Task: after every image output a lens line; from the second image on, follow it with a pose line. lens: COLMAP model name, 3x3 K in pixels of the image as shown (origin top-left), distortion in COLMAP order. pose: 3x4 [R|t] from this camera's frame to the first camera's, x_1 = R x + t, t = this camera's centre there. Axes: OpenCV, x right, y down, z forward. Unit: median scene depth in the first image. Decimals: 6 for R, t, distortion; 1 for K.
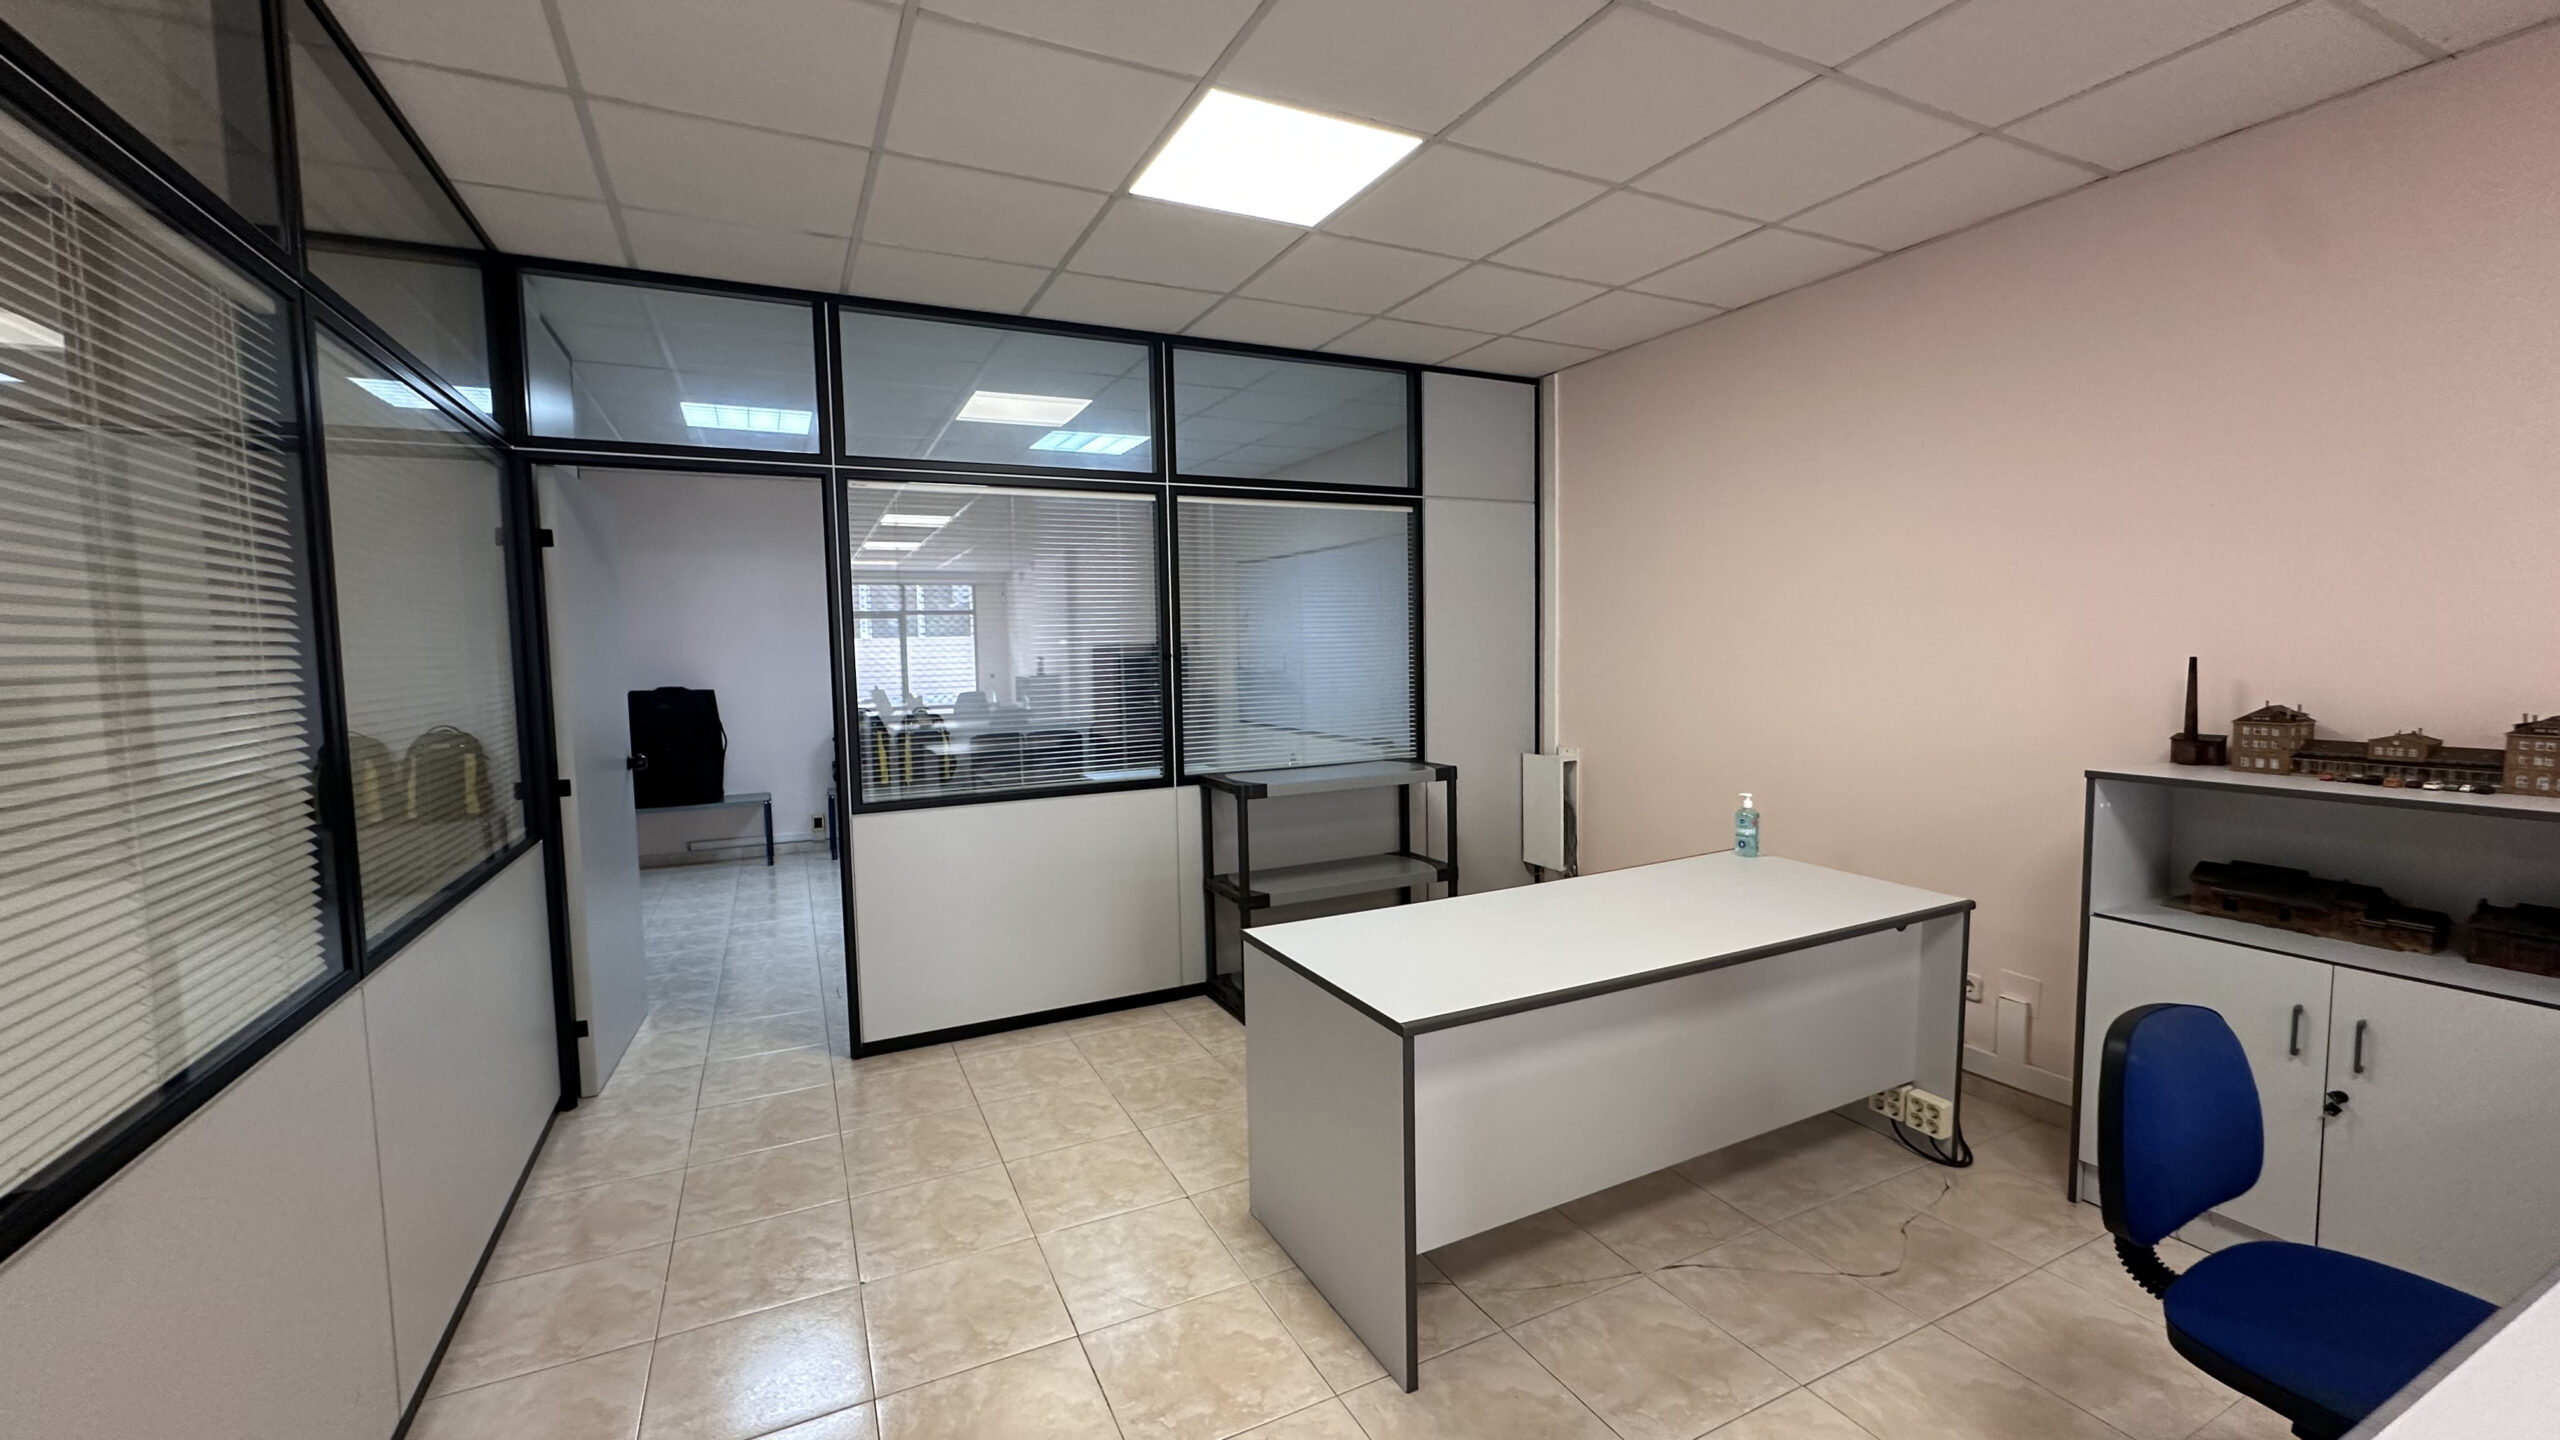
lens RADIAL K [[1083.7, 0, 1280.9], [0, 1083.7, 721.4], [0, 0, 1]] dist [-0.002714, 0.000156]
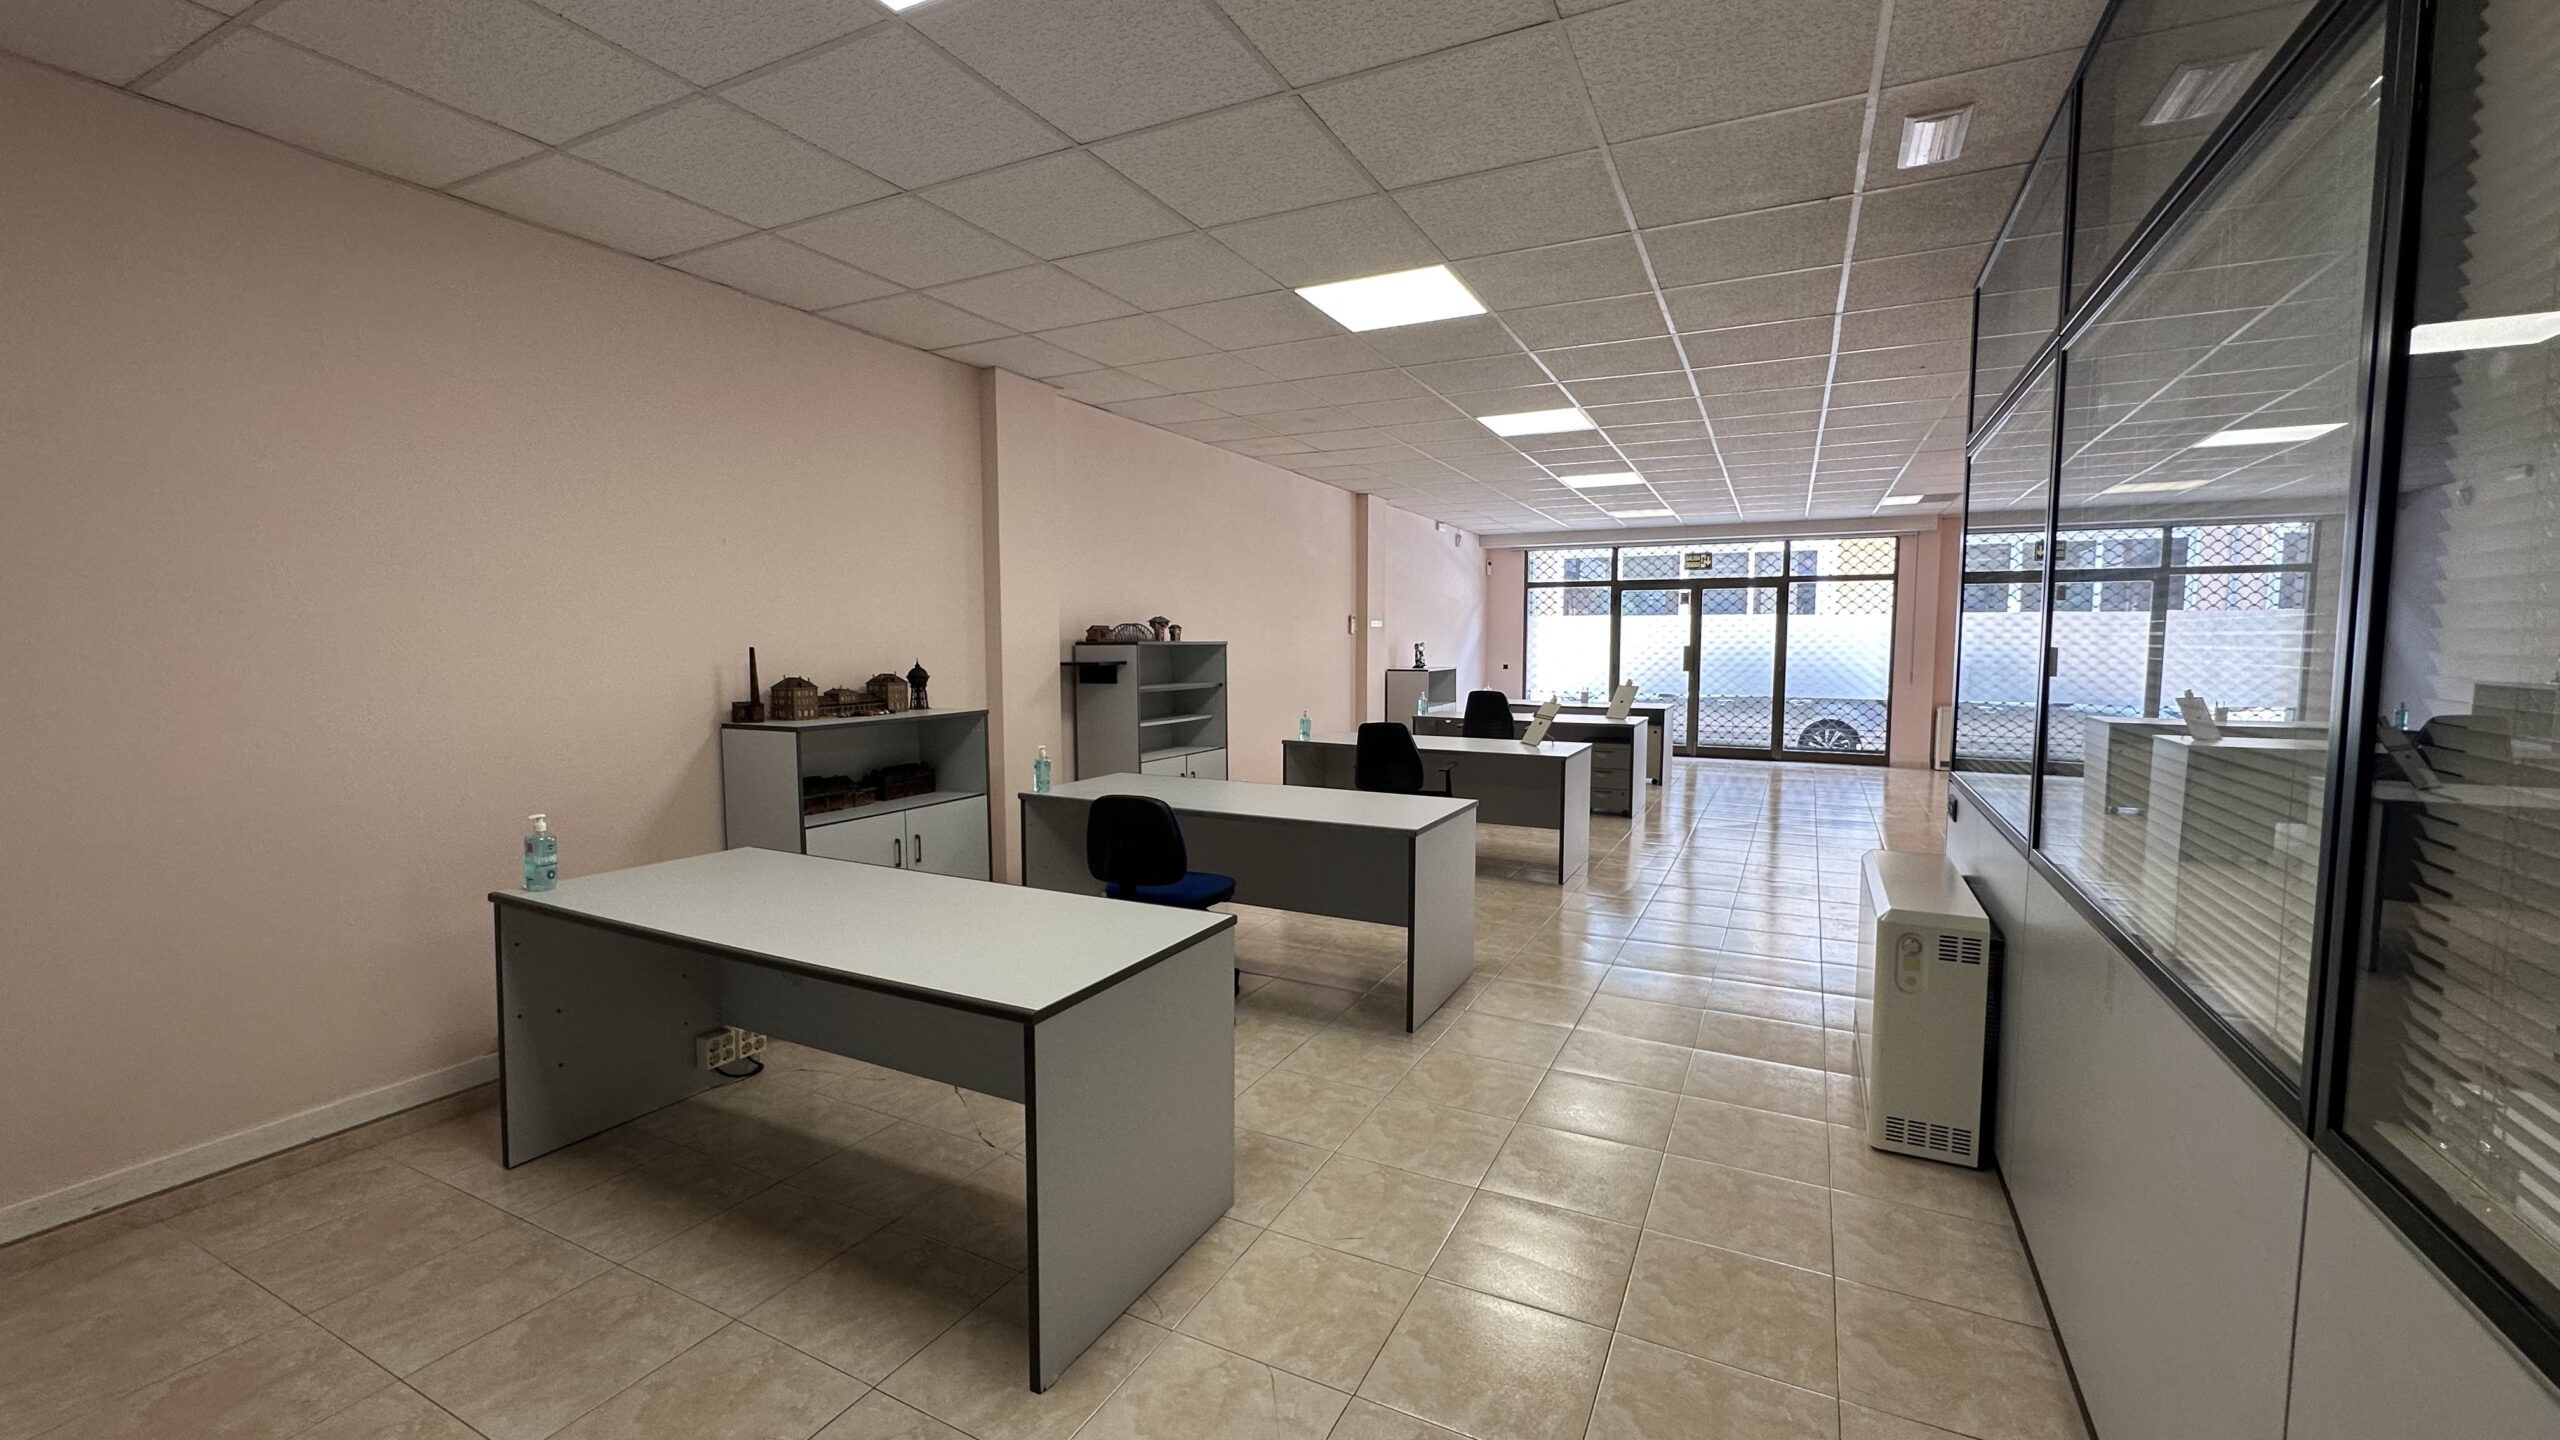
lens RADIAL K [[1083.7, 0, 1280.9], [0, 1083.7, 721.4], [0, 0, 1]] dist [-0.002714, 0.000156]
pose [[-0.621611, -0.034533, 0.782564, -0.746134], [0.074868, 0.991835, 0.103238, -0.058631], [-0.779740, 0.122763, -0.613950, 1.396175]]
